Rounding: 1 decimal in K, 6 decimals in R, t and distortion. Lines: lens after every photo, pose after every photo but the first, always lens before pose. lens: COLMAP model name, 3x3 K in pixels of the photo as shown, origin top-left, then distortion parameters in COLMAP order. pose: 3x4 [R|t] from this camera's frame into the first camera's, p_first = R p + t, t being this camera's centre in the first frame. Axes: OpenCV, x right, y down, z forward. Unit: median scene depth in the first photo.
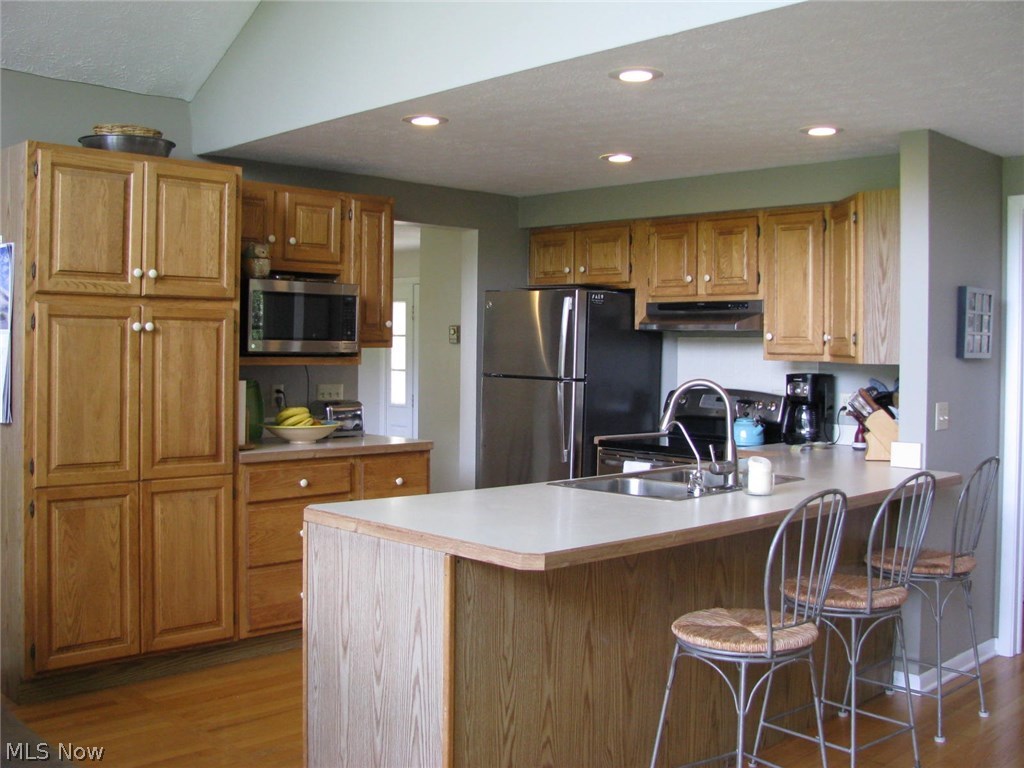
lens RADIAL K [[1089.3, 0, 512.0], [0, 1089.3, 384.0], [0, 0, 1]] dist [-0.068363, 0.000000]
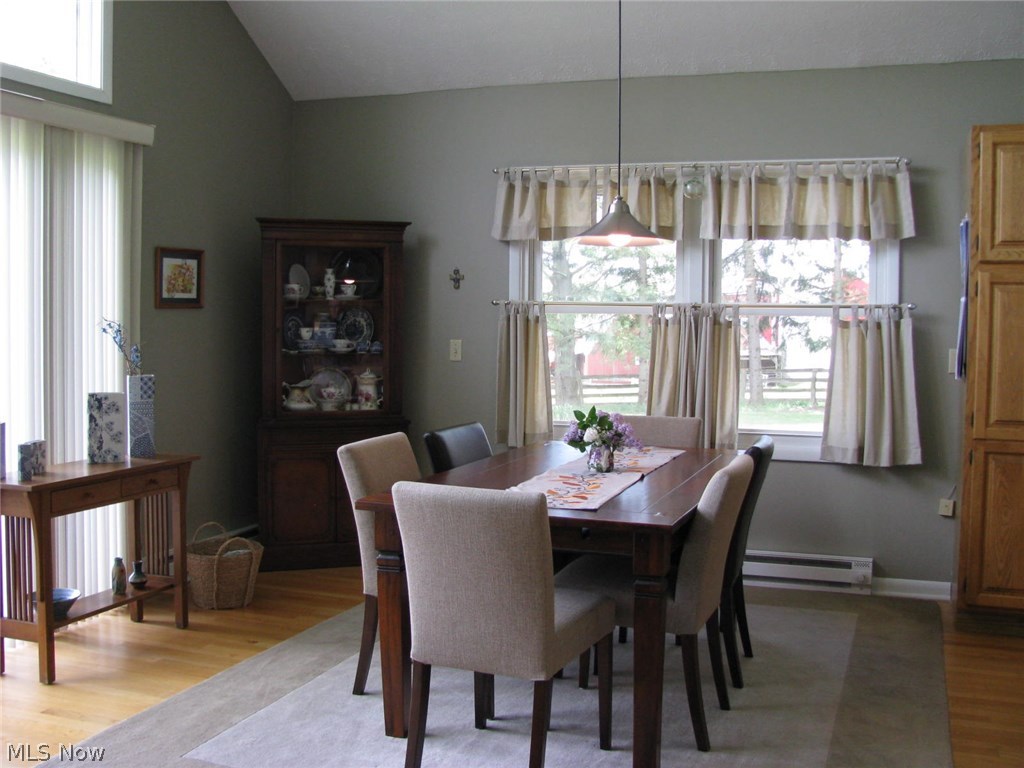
lens RADIAL K [[1089.3, 0, 512.3], [0, 1089.3, 380.5], [0, 0, 1]] dist [-0.068363, 0.000000]
pose [[0.430135, 0.050720, -0.901339, 0.347827], [-0.030416, 0.998668, 0.041681, 0.004564], [0.902252, 0.009487, 0.431105, 0.088804]]
